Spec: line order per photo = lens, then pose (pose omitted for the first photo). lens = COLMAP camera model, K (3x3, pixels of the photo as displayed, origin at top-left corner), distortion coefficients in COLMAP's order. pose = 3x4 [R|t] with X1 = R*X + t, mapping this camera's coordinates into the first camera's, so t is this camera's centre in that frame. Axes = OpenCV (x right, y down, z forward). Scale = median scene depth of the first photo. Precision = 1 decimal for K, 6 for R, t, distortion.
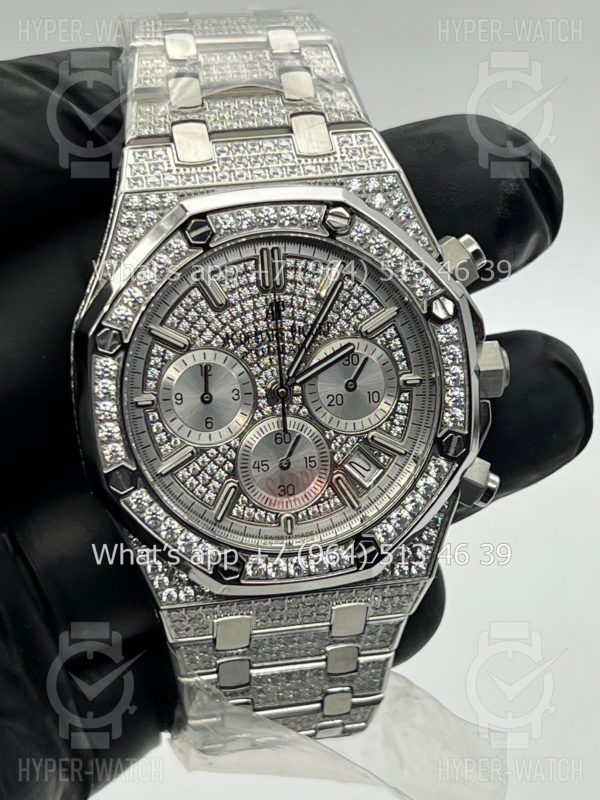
lens RADIAL K [[1910.1, 0, 299.6], [0, 1910.1, 399.5], [0, 0, 1]] dist [0.232523, 0.000000]
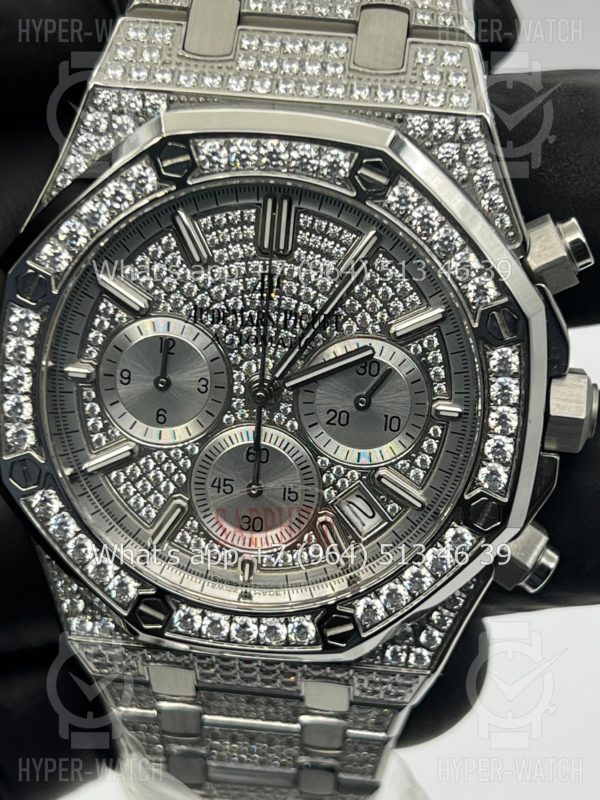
lens RADIAL K [[1910.1, 0, 306.8], [0, 1910.1, 401.8], [0, 0, 1]] dist [0.232523, 0.000000]
pose [[0.959372, 0.201331, -0.197662, 0.149454], [-0.171889, 0.972622, 0.156397, -0.116907], [0.223738, -0.116067, 0.967714, 0.299097]]
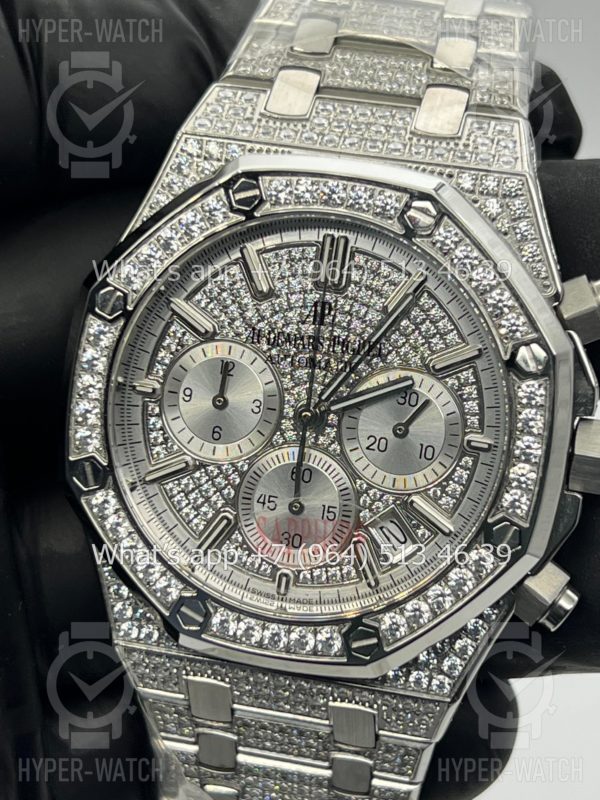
lens RADIAL K [[1910.1, 0, 305.7], [0, 1910.1, 403.9], [0, 0, 1]] dist [0.232523, 0.000000]
pose [[0.922126, 0.228730, -0.312035, 0.232599], [-0.239684, 0.970845, 0.003341, -0.011199], [0.303702, 0.071709, 0.950065, 0.247205]]
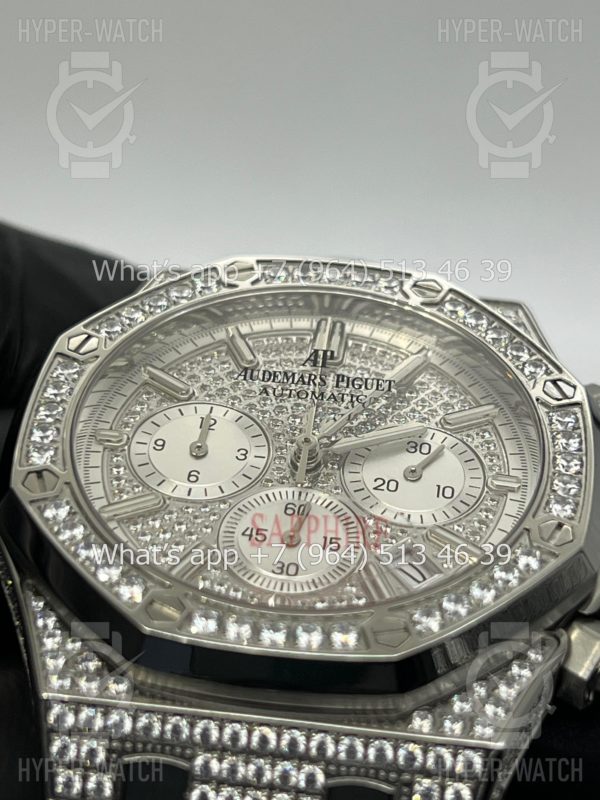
lens RADIAL K [[1910.1, 0, 301.6], [0, 1910.1, 401.8], [0, 0, 1]] dist [0.232523, 0.000000]
pose [[0.971501, 0.037101, -0.234113, 0.145537], [-0.209390, 0.597222, -0.774262, 0.507143], [0.111091, 0.801217, 0.587971, 0.582358]]
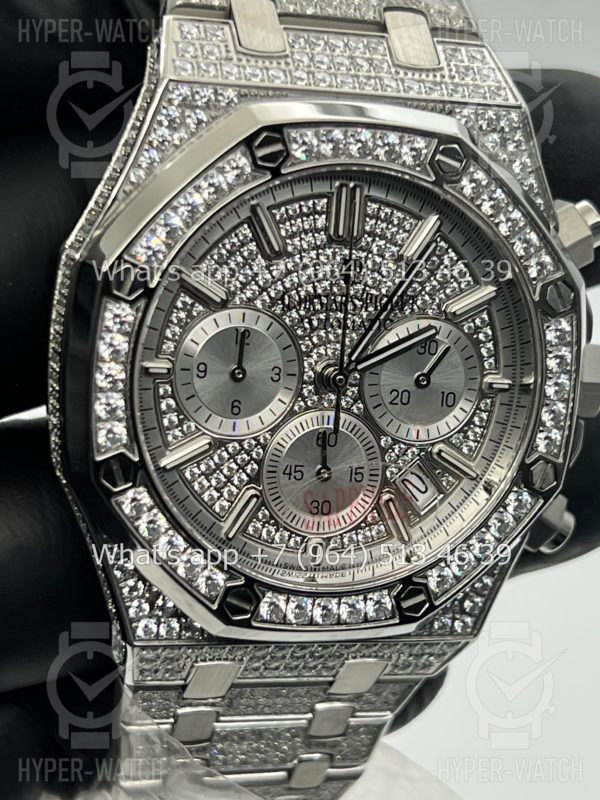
lens RADIAL K [[1910.1, 0, 303.3], [0, 1910.1, 403.0], [0, 0, 1]] dist [0.232523, 0.000000]
pose [[0.975834, 0.128673, 0.176610, -0.152012], [-0.138527, 0.989354, 0.044598, -0.025947], [-0.168991, -0.067985, 0.983270, 0.264413]]
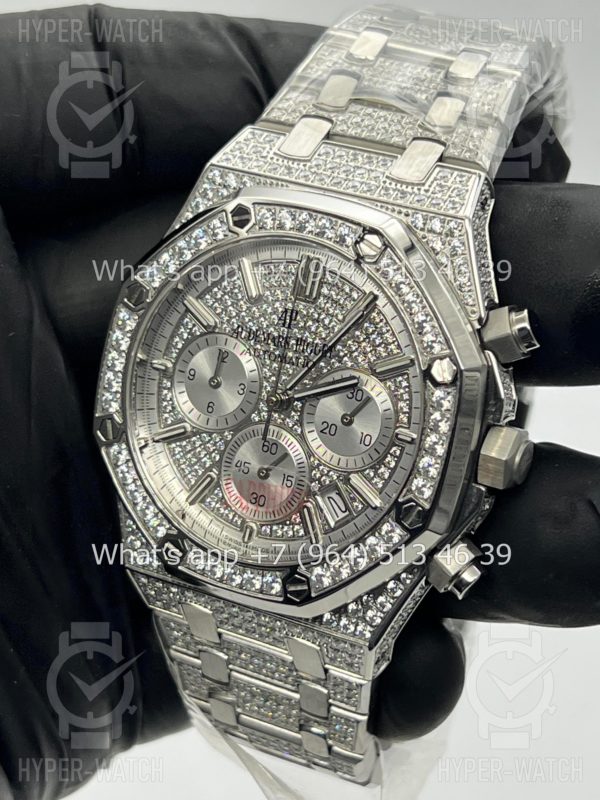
lens RADIAL K [[1910.1, 0, 291.8], [0, 1910.1, 399.6], [0, 0, 1]] dist [0.232523, 0.000000]
pose [[0.785625, 0.315405, -0.532271, 0.510083], [-0.323384, 0.942765, 0.081340, -0.085527], [0.527461, 0.108225, 0.842658, 0.182643]]
